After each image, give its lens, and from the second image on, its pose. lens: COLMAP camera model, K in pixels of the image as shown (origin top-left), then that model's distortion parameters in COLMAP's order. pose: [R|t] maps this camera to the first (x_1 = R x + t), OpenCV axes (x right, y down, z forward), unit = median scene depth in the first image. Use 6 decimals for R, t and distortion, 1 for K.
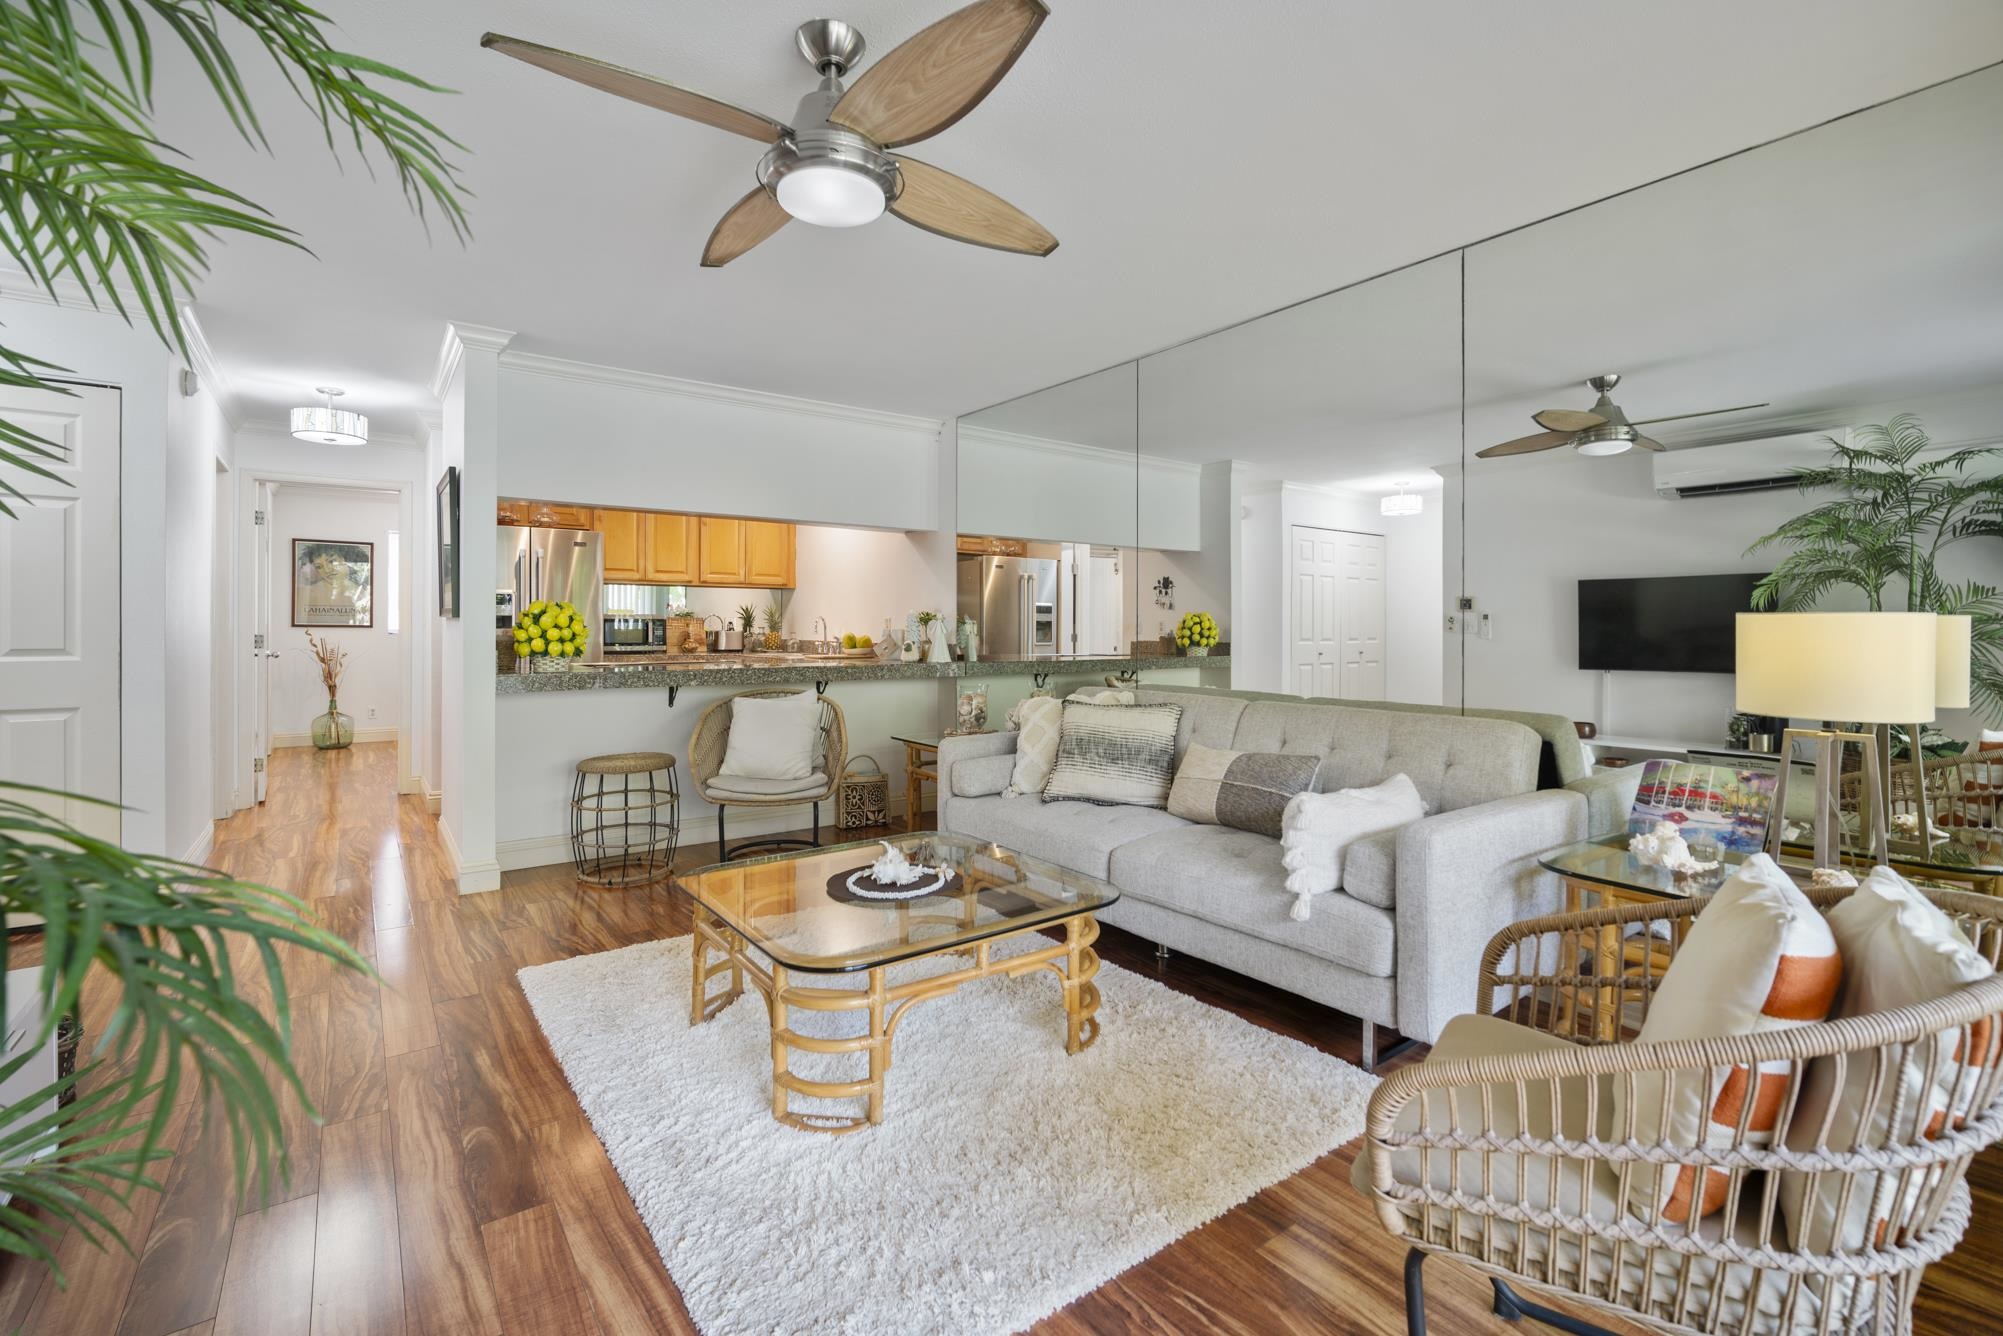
lens RADIAL K [[877.4, 0, 1006.6], [0, 877.4, 604.6], [0, 0, 1]] dist [-0.010519, 0.000522]
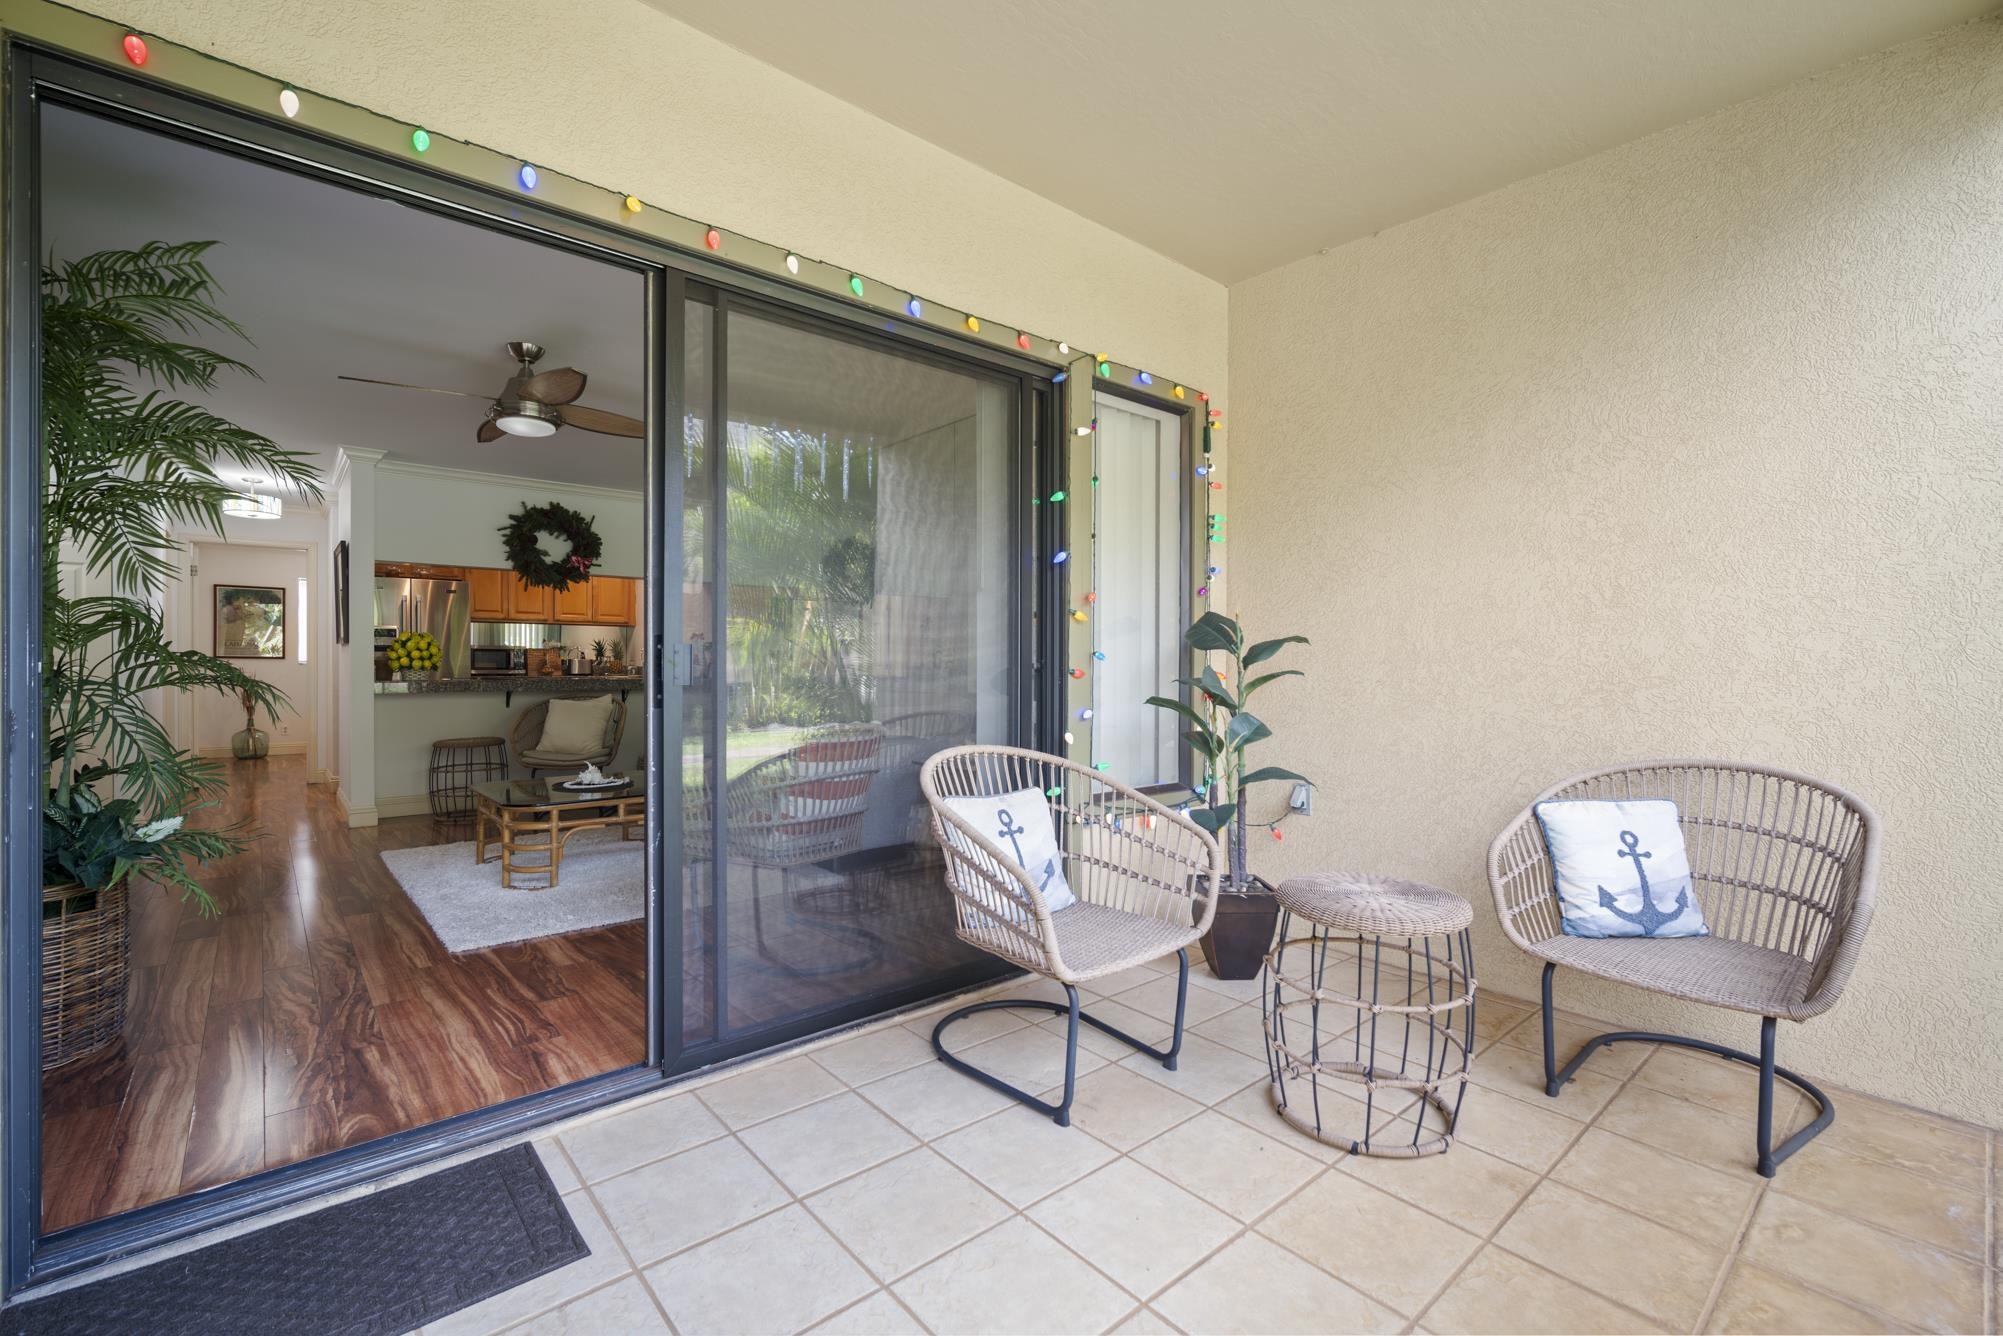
lens RADIAL K [[876.9, 0, 1004.8], [0, 876.9, 649.7], [0, 0, 1]] dist [-0.014050, 0.004189]
pose [[0.997851, -0.002503, 0.065476, 0.331332], [0.002183, 0.999985, 0.004949, 0.018326], [-0.065487, -0.004796, 0.997842, -0.467736]]
